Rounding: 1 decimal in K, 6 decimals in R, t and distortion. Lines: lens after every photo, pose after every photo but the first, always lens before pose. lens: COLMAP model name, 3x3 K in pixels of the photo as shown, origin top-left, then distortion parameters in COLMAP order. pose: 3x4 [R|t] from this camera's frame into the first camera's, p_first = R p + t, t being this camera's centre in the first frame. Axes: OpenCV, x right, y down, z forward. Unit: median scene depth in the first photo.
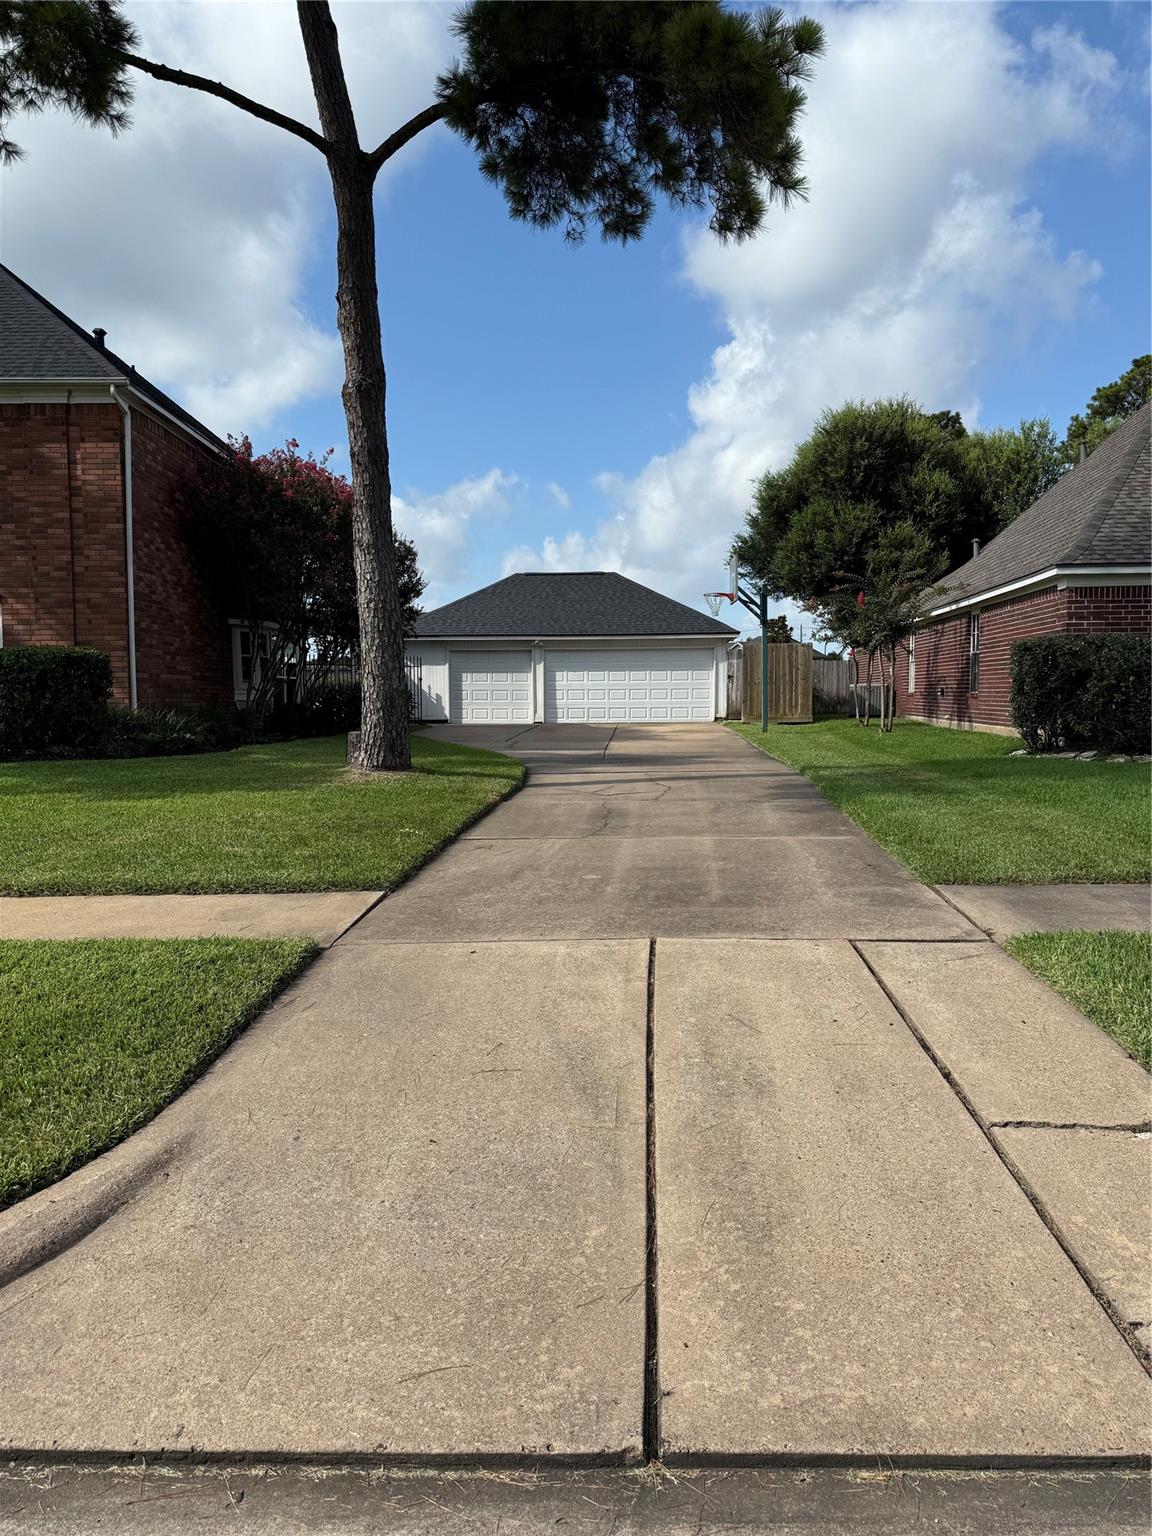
lens RADIAL K [[1111.7, 0, 576.0], [0, 1111.7, 768.0], [0, 0, 1]] dist [0.004112, -0.009084]
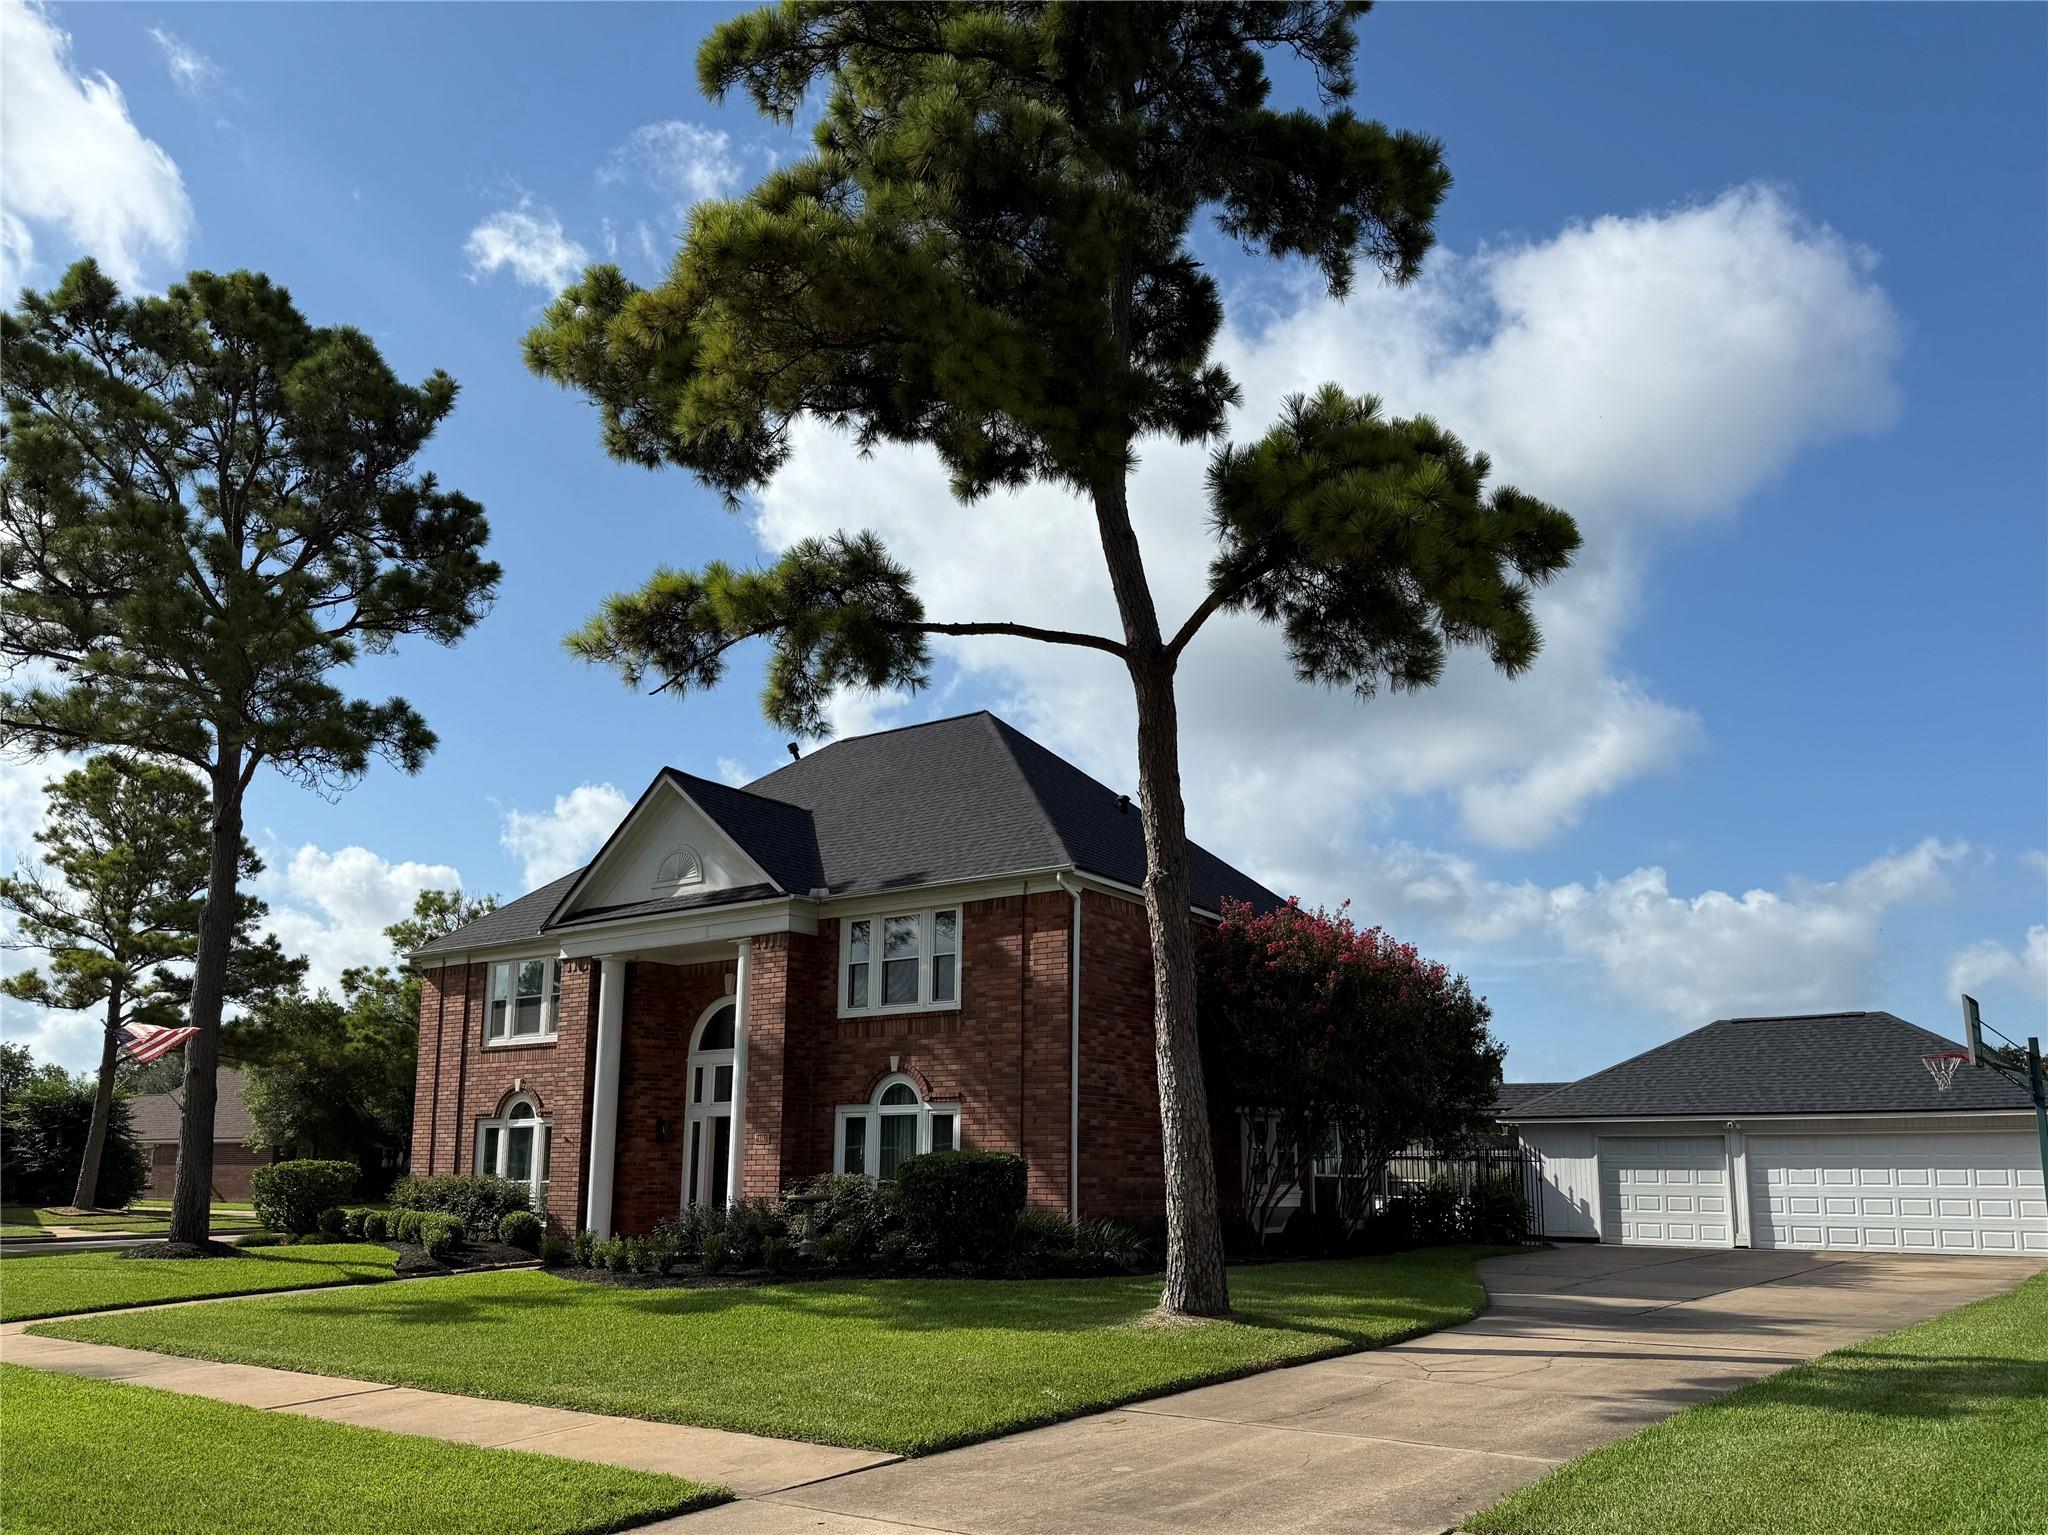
lens RADIAL K [[1482.3, 0, 1024.0], [0, 1482.3, 767.5], [0, 0, 1]] dist [0.004112, -0.009084]
pose [[0.806208, -0.143682, -0.573920, 0.299306], [-0.052625, 0.948801, -0.311459, -0.024046], [0.589287, 0.281303, 0.757370, -0.027351]]
